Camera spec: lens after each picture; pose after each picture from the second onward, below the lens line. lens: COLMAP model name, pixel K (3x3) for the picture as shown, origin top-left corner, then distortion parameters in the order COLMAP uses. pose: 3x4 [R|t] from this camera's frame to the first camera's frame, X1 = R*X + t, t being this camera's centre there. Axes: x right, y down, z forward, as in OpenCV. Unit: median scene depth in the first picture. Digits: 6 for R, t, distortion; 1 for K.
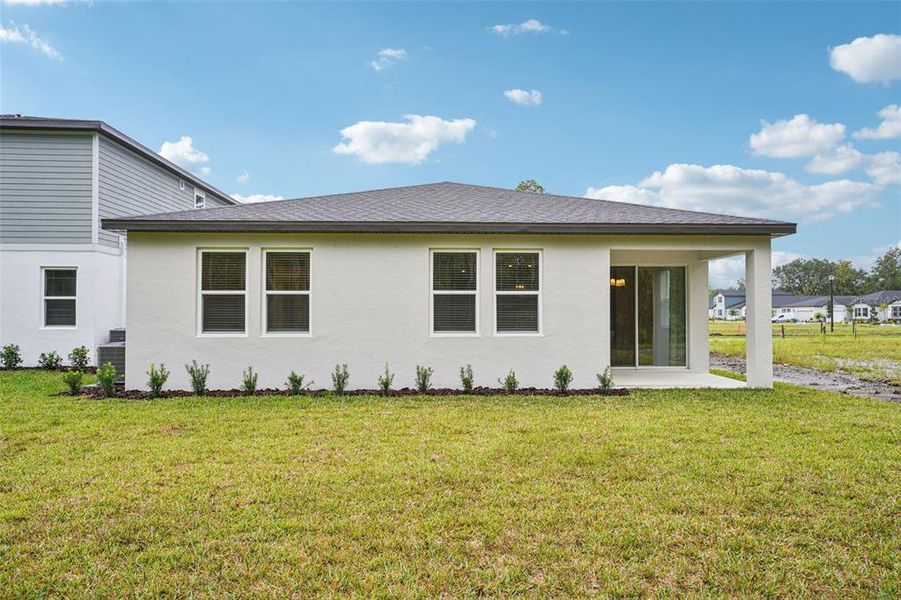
lens RADIAL K [[449.1, 0, 450.7], [0, 449.1, 317.1], [0, 0, 1]] dist [0.000175, -0.024945]
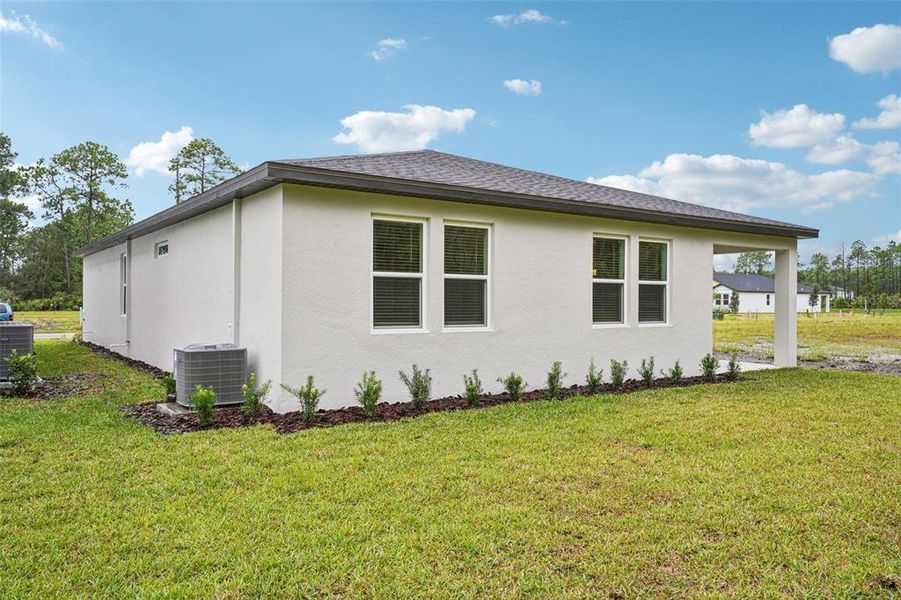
lens RADIAL K [[680.7, 0, 450.5], [0, 680.7, 300.0], [0, 0, 1]] dist [-0.003139, 0.000021]
pose [[0.847774, 0.007806, 0.530301, -1.020911], [-0.002327, 0.999937, -0.010998, 0.000851], [-0.530353, 0.008090, 0.847738, -0.025565]]
